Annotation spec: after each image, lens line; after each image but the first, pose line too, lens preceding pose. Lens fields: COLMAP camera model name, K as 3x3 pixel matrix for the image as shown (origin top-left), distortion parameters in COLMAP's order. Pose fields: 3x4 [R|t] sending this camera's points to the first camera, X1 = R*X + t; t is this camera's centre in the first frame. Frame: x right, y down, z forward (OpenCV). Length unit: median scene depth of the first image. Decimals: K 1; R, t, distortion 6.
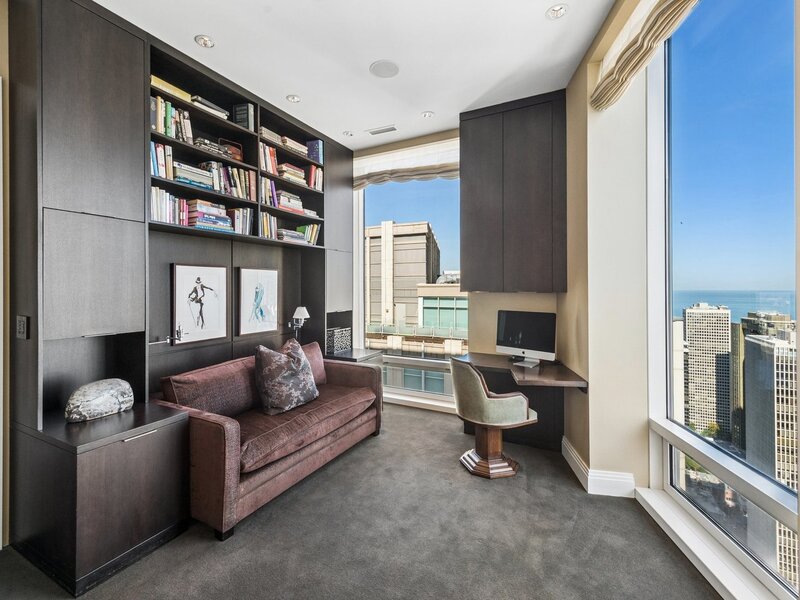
lens RADIAL K [[358.8, 0, 394.8], [0, 358.8, 288.1], [0, 0, 1]] dist [-0.003366, -0.000196]
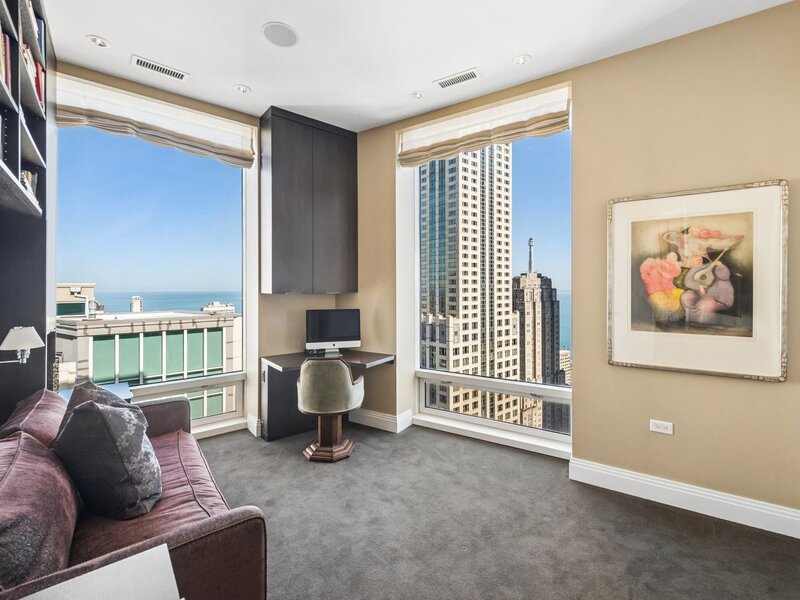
lens RADIAL K [[358.8, 0, 394.8], [0, 358.8, 288.1], [0, 0, 1]] dist [-0.003366, -0.000196]
pose [[0.401470, -0.001334, 0.915871, -0.639901], [0.001023, 0.999999, 0.001008, -0.004436], [-0.915872, 0.000532, 0.401471, 0.366618]]
